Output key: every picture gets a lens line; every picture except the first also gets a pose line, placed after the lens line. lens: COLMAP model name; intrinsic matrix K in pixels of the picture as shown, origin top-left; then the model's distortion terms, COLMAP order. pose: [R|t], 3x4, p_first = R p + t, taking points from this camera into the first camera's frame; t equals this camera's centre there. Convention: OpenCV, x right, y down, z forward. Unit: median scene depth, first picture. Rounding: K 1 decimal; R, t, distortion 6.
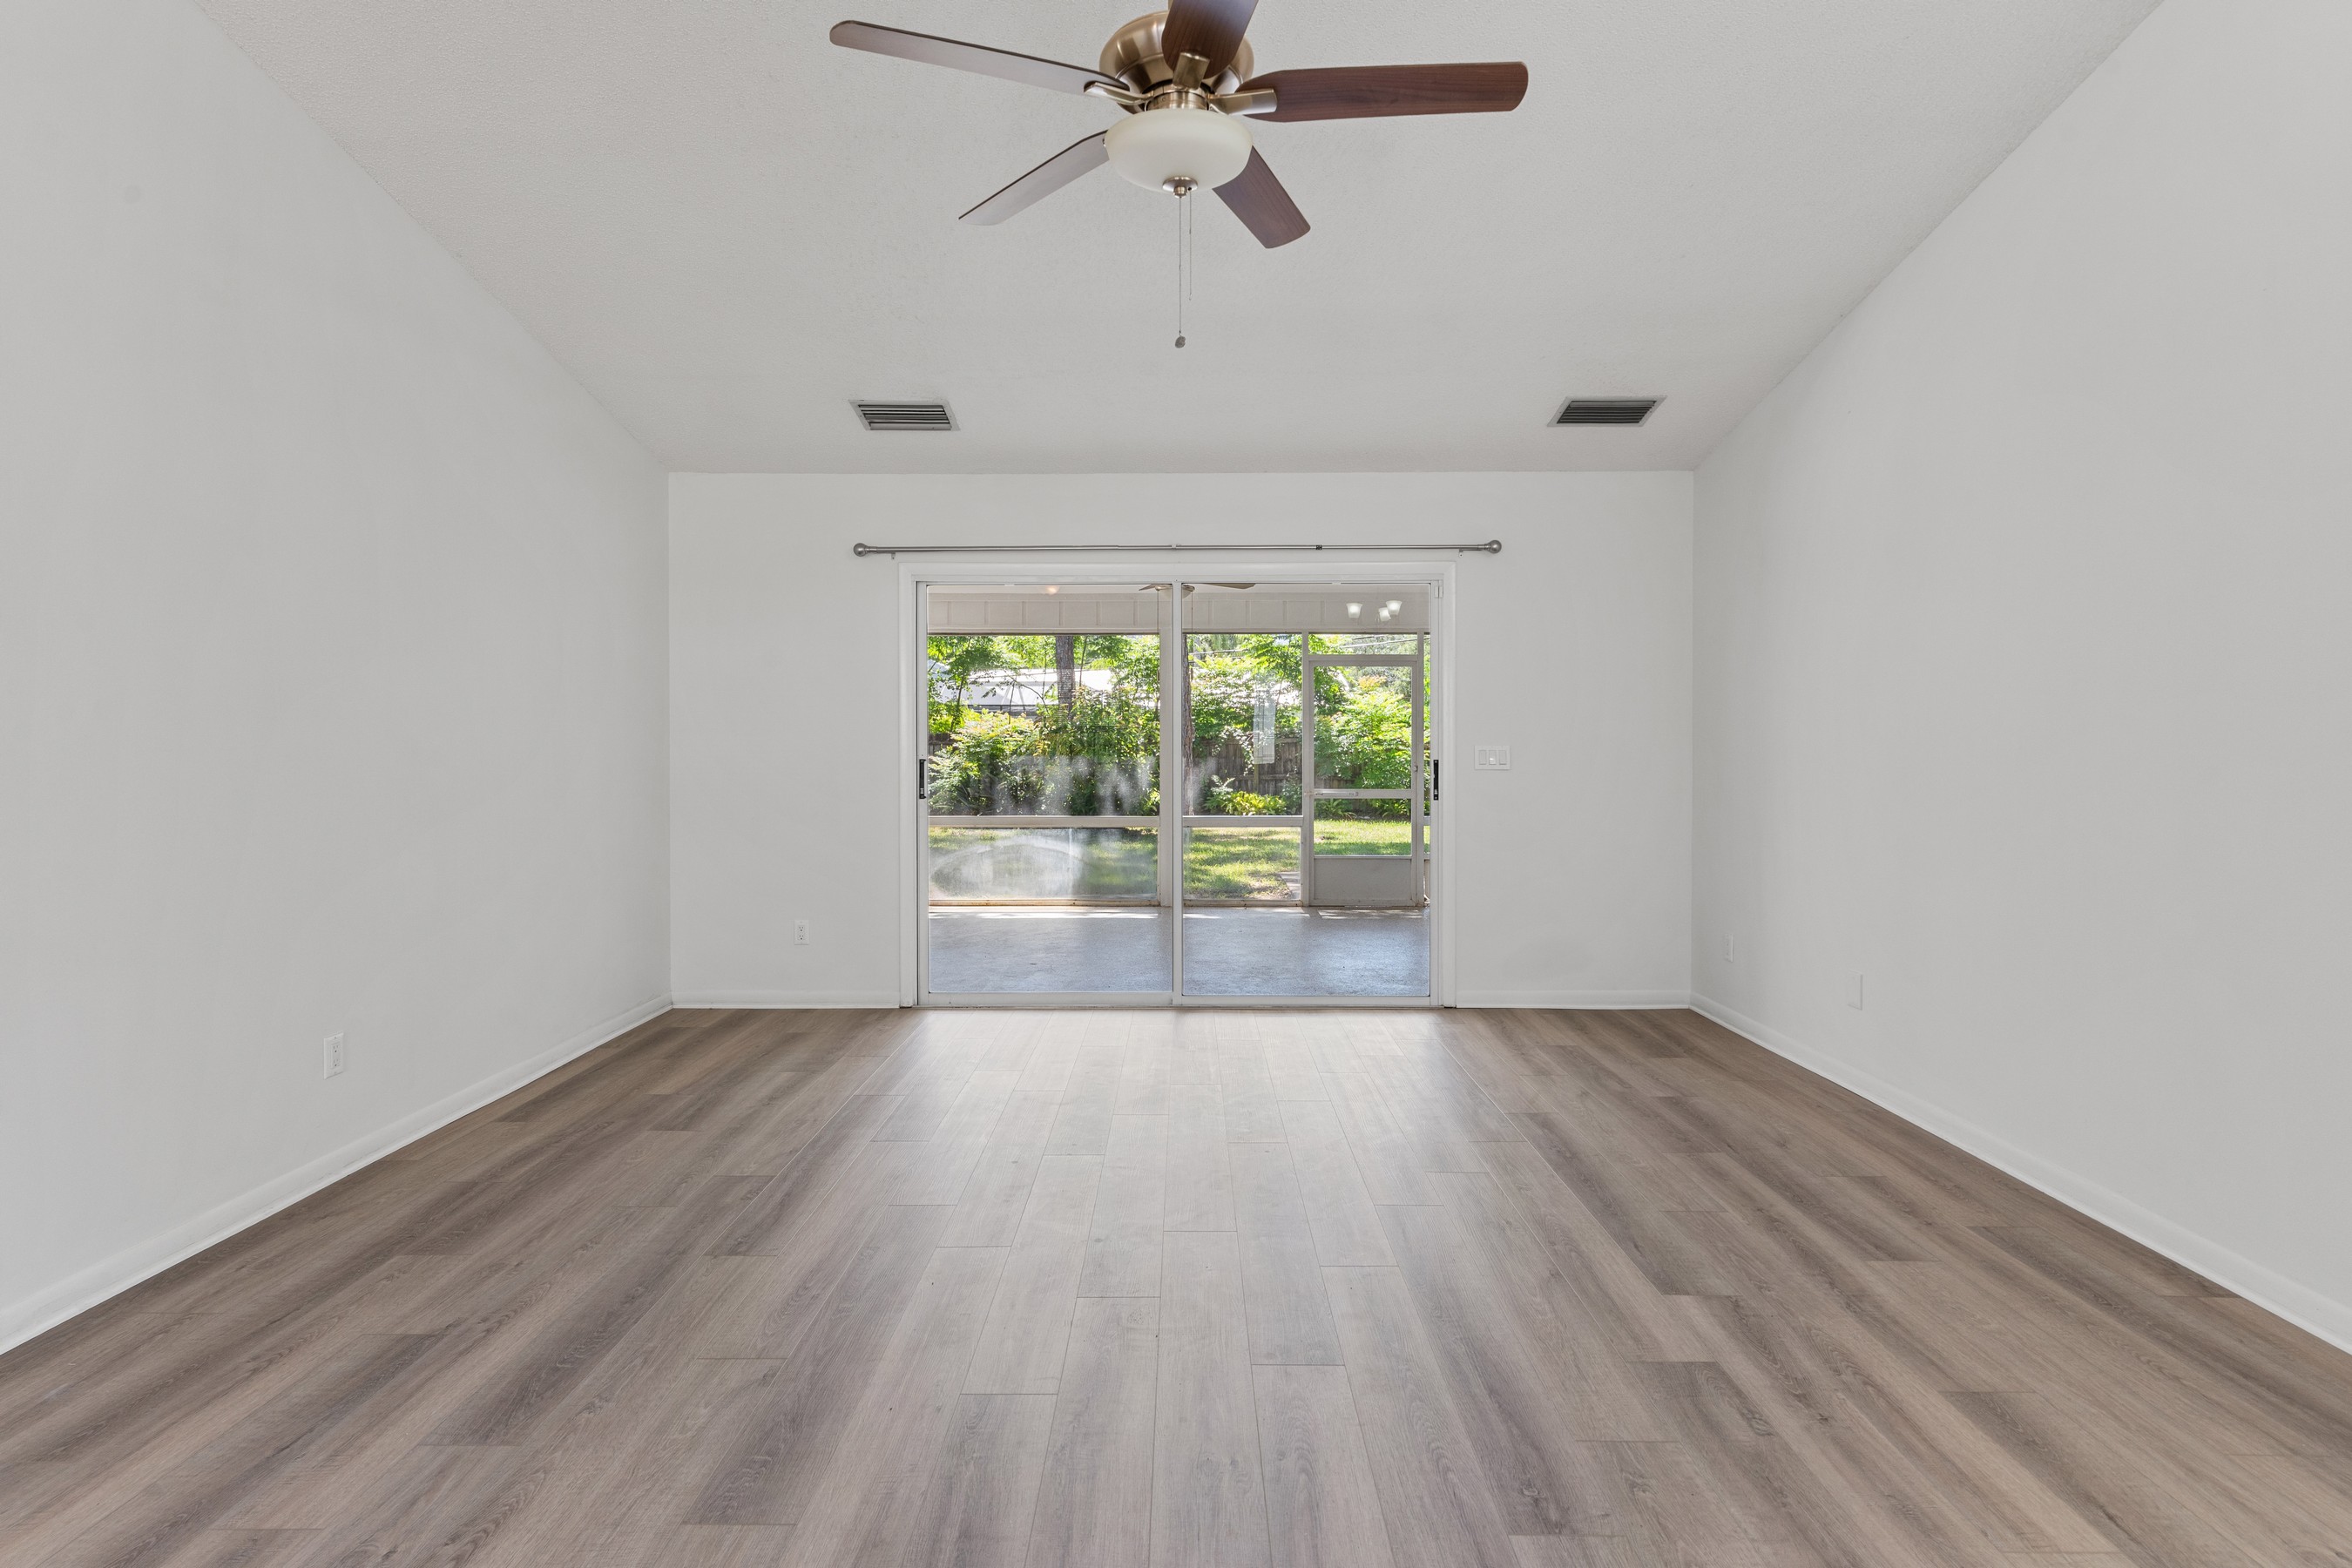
lens RADIAL K [[1134.8, 0, 1176.2], [0, 1134.8, 773.6], [0, 0, 1]] dist [-0.003587, 0.001985]
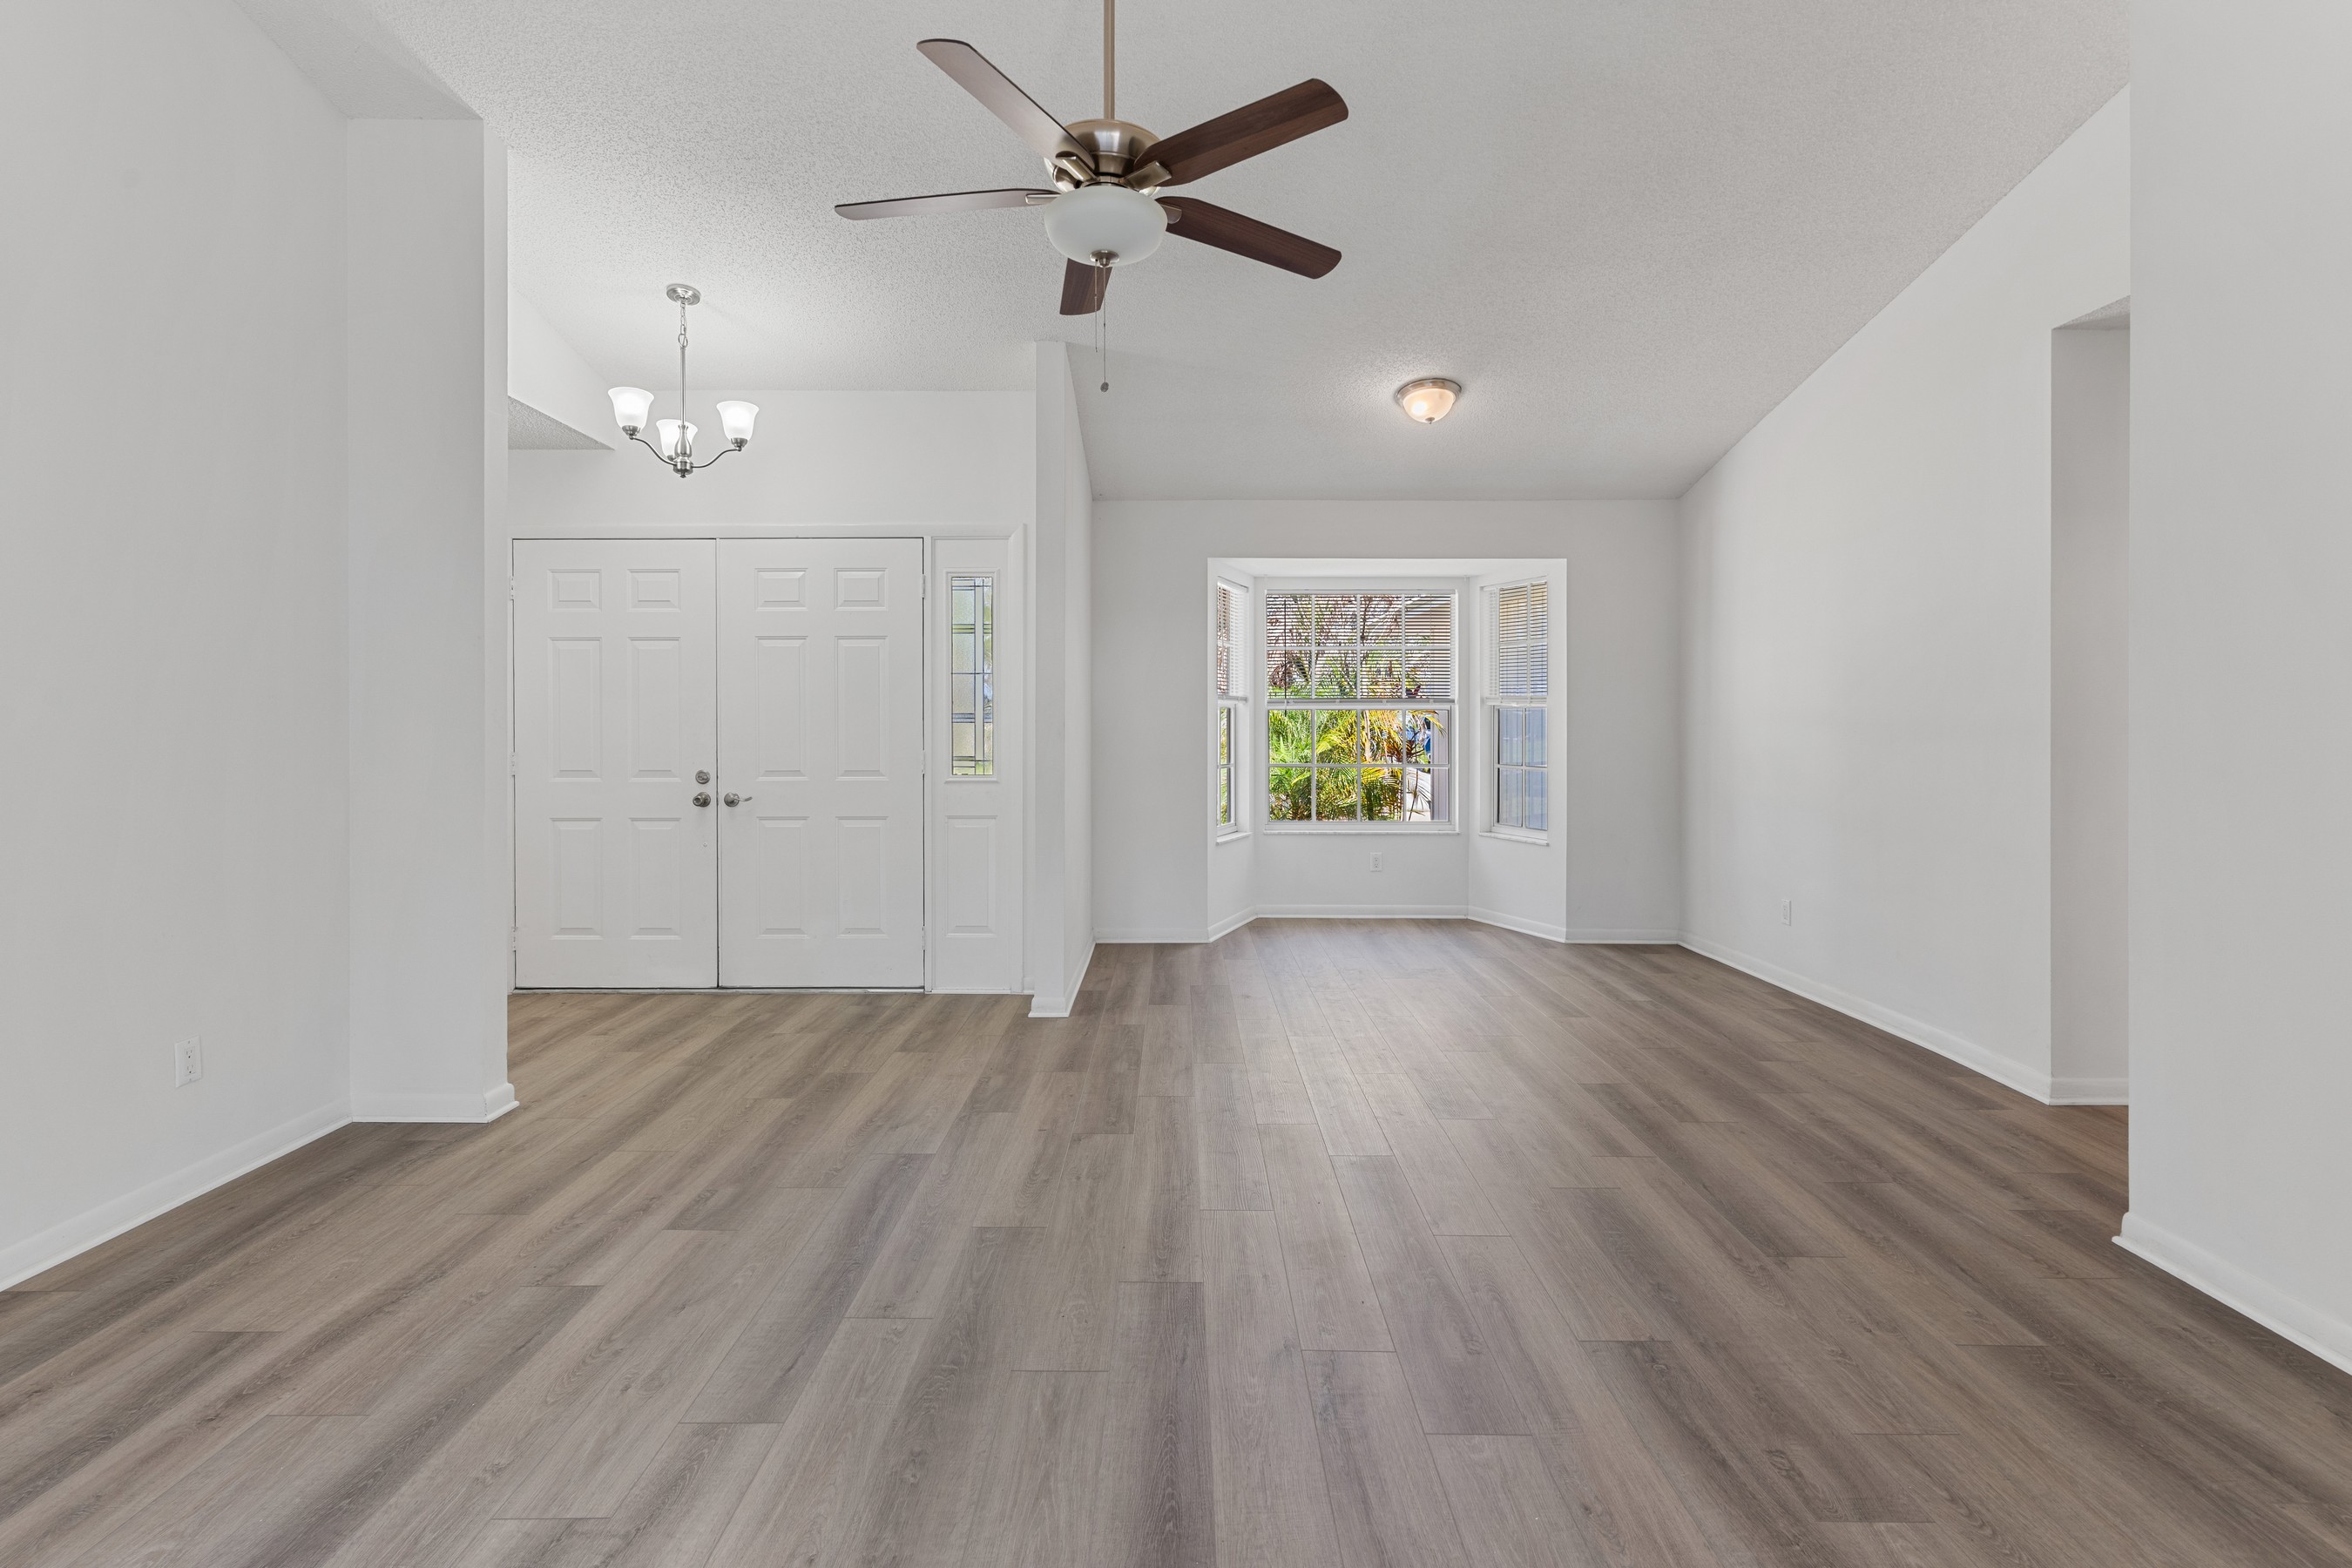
lens RADIAL K [[1134.8, 0, 1171.0], [0, 1134.8, 717.2], [0, 0, 1]] dist [-0.003587, 0.001985]
pose [[-0.999997, 0.000281, -0.002297, -0.051438], [0.000224, 0.999699, 0.024522, -0.047360], [0.002304, 0.024521, -0.999697, 1.767272]]
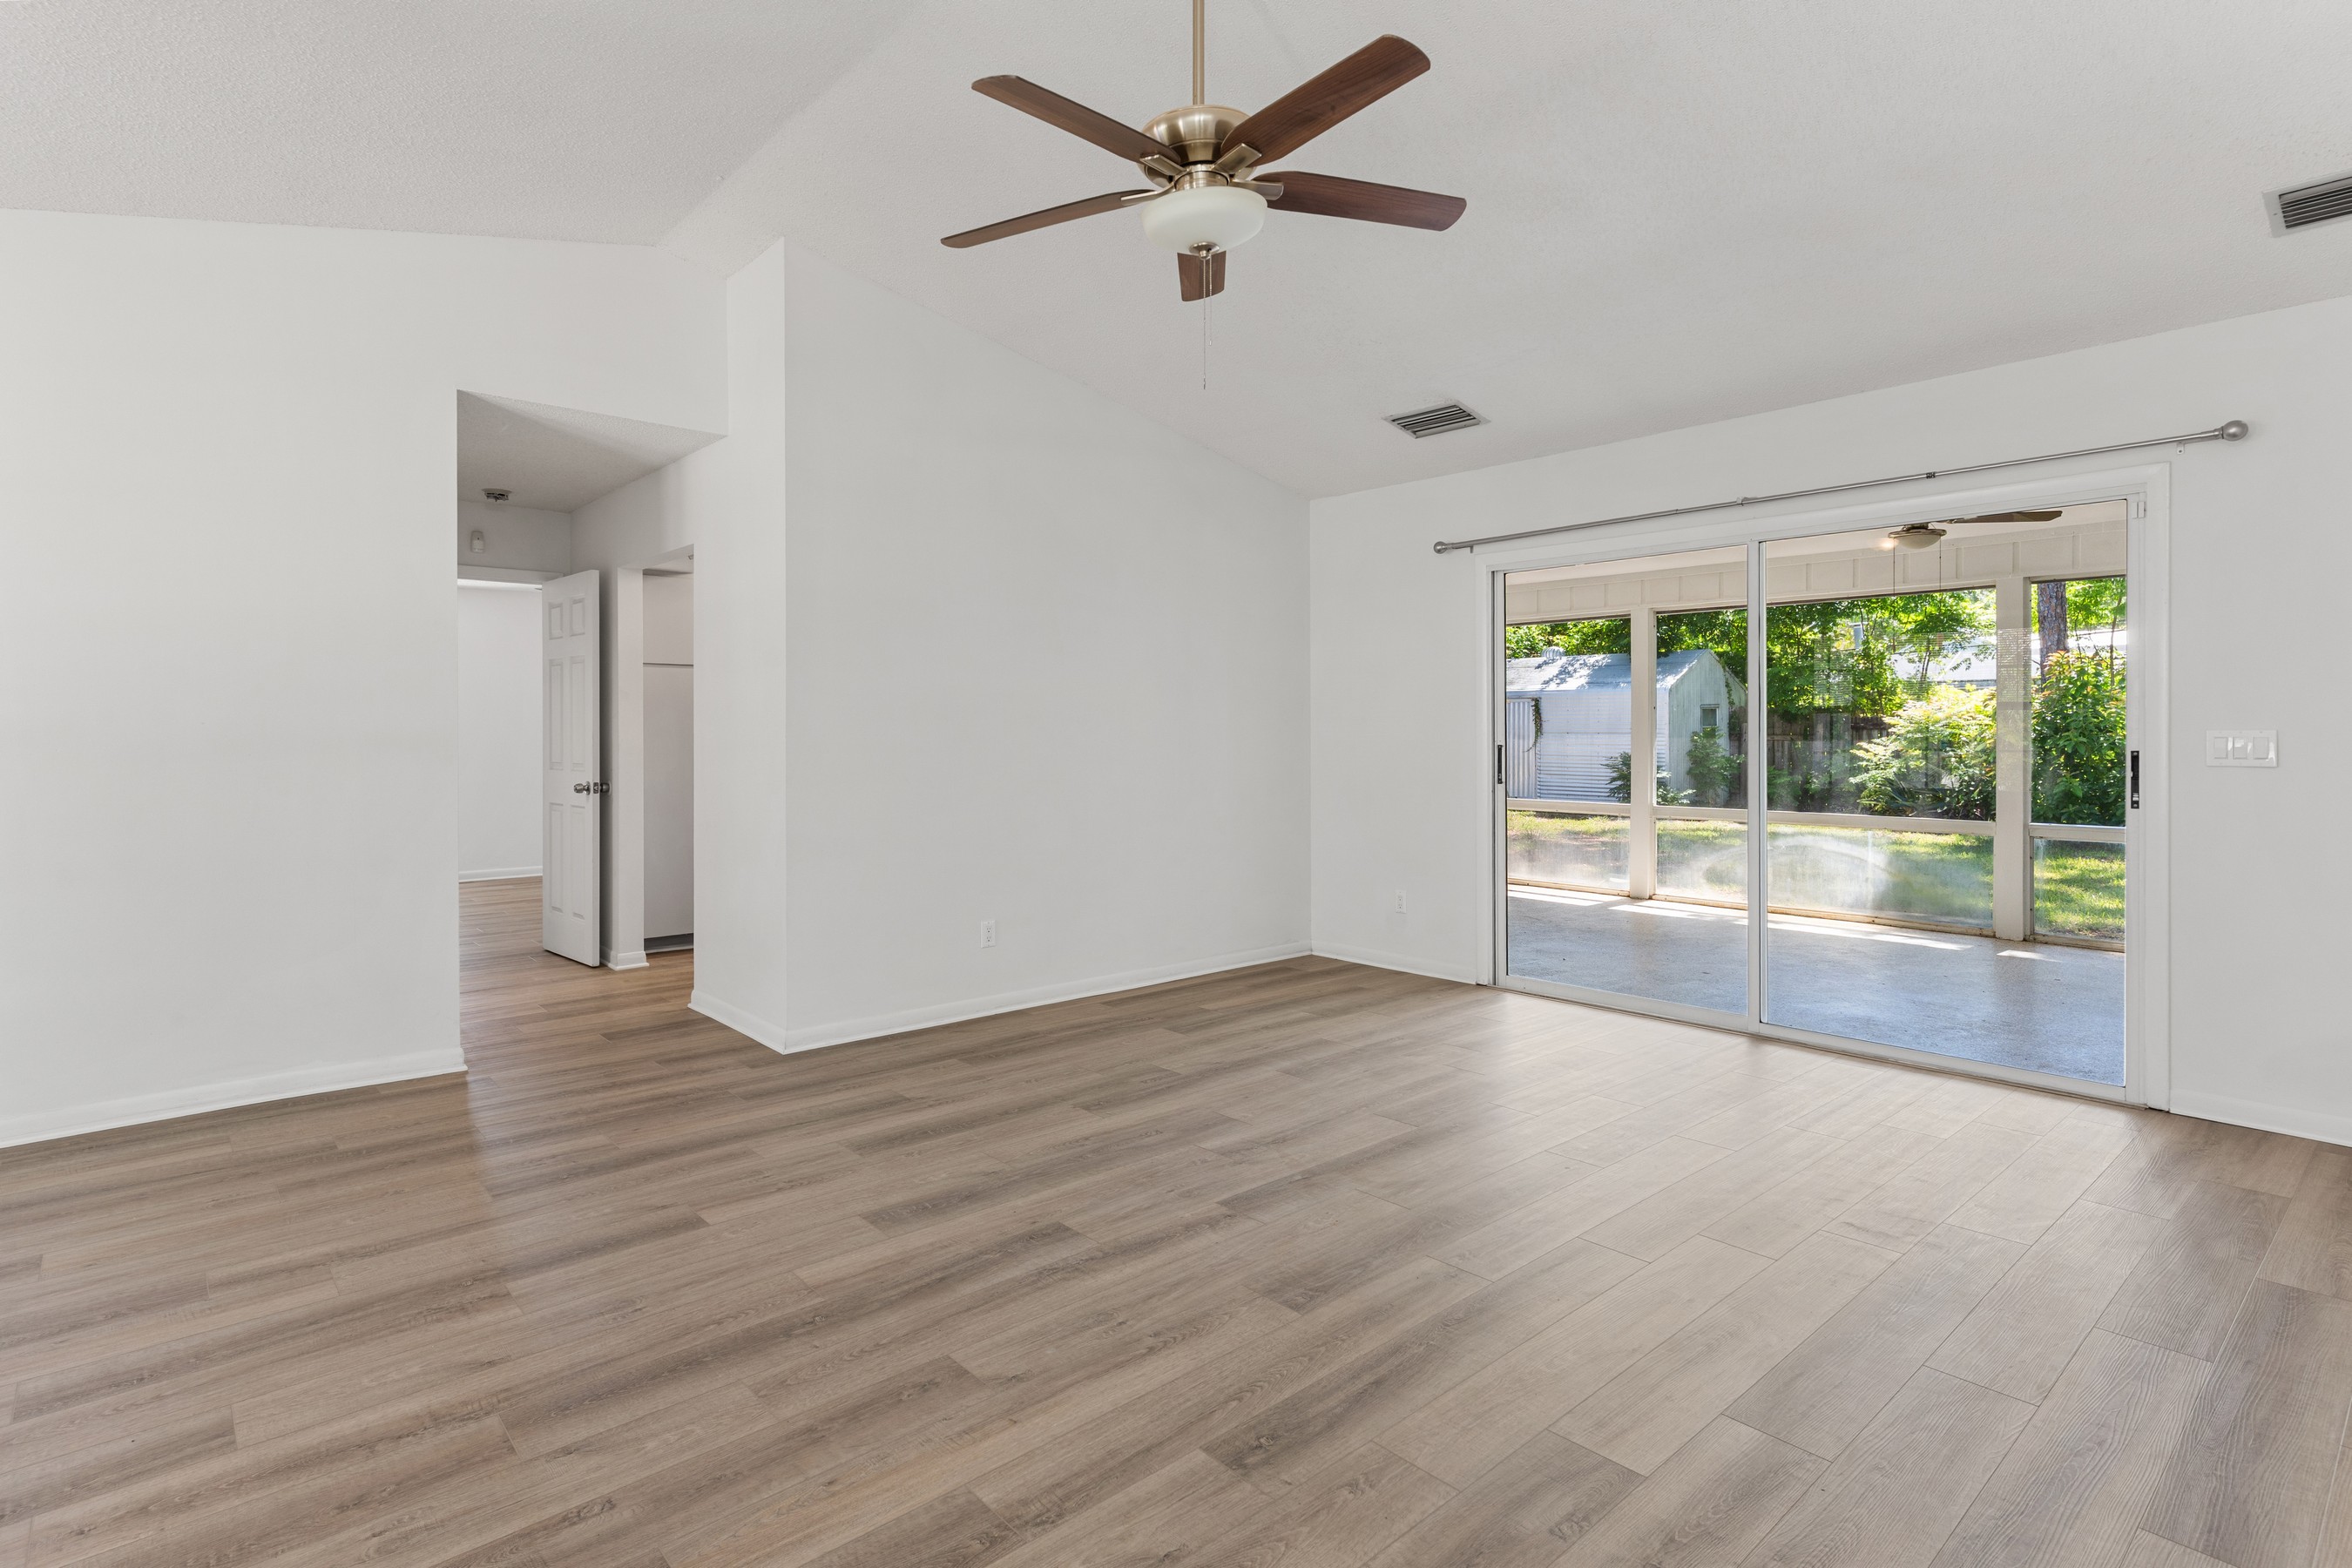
lens RADIAL K [[1184.1, 0, 1174.0], [0, 1184.1, 772.3], [0, 0, 1]] dist [0.005037, -0.000152]
pose [[0.666593, 0.024101, -0.745032, 0.707400], [-0.016076, 0.999710, 0.017956, -0.004702], [0.745249, 0.000007, 0.666786, 0.132577]]
